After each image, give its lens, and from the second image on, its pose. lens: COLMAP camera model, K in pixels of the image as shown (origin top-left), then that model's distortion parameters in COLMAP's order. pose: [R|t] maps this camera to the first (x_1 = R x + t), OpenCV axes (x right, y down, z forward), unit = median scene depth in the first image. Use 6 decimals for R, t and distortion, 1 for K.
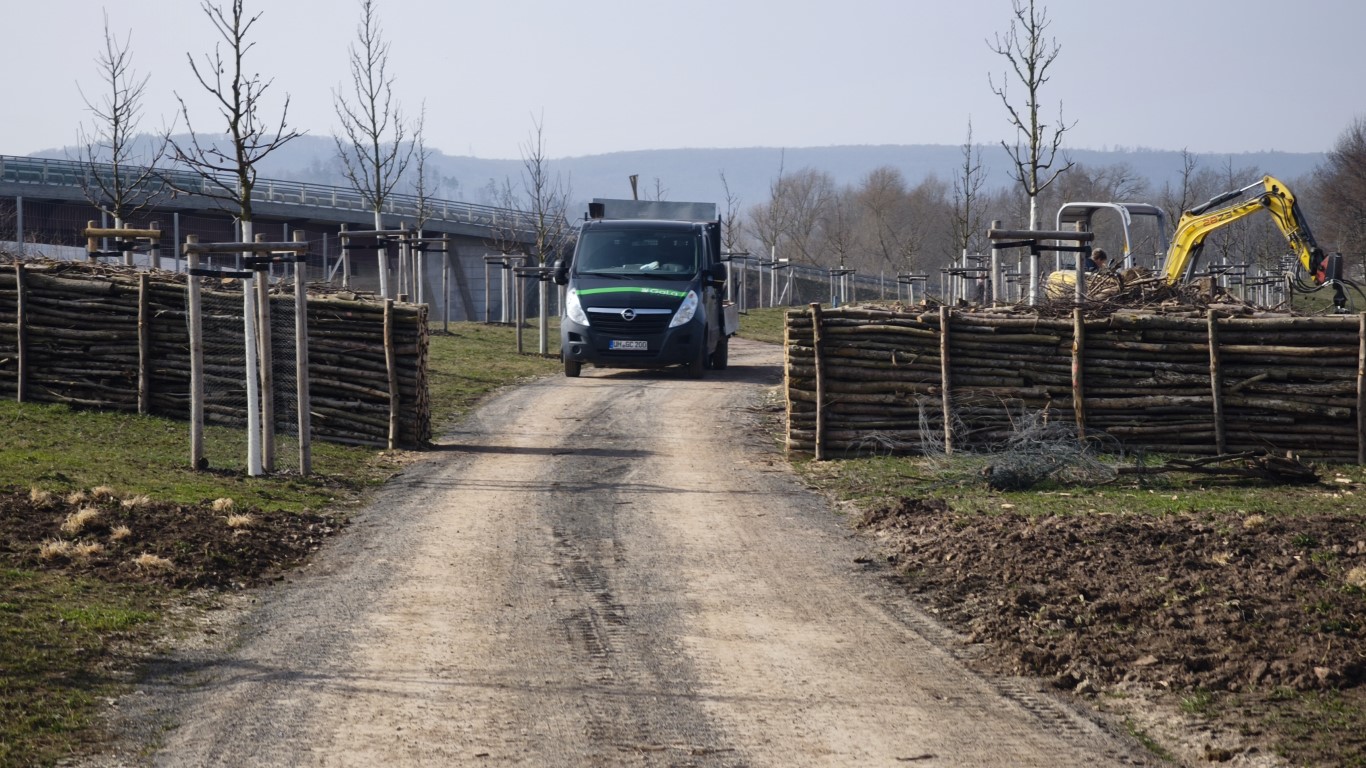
lens RADIAL K [[2801.4, 0, 683.6], [0, 2801.4, 384.2], [0, 0, 1]] dist [0.081129, 0.000000]
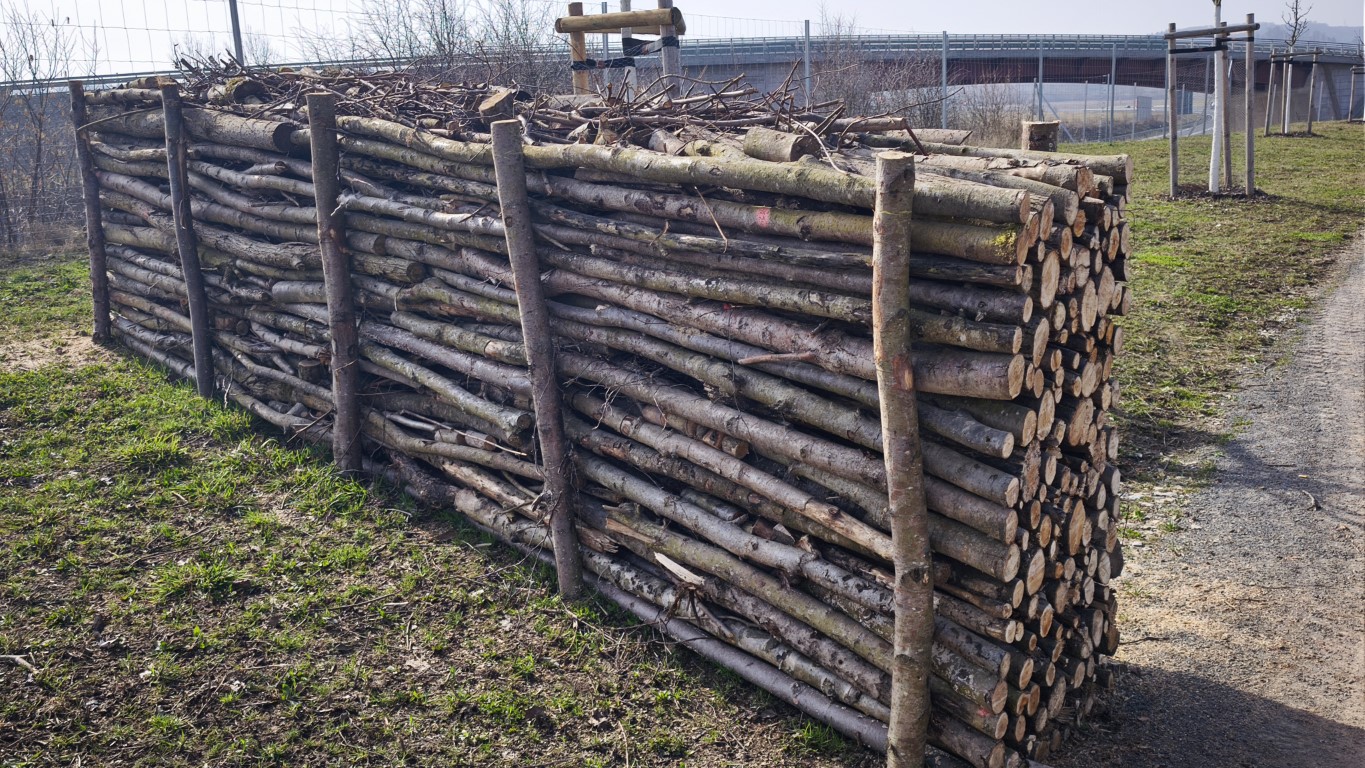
lens RADIAL K [[1167.1, 0, 684.8], [0, 1167.1, 391.7], [0, 0, 1]] dist [0.007176, 0.001846]
pose [[0.839622, 0.083541, -0.536708, -0.067140], [0.026258, 0.980704, 0.193728, -0.030063], [0.542536, -0.176752, 0.821227, 0.906516]]
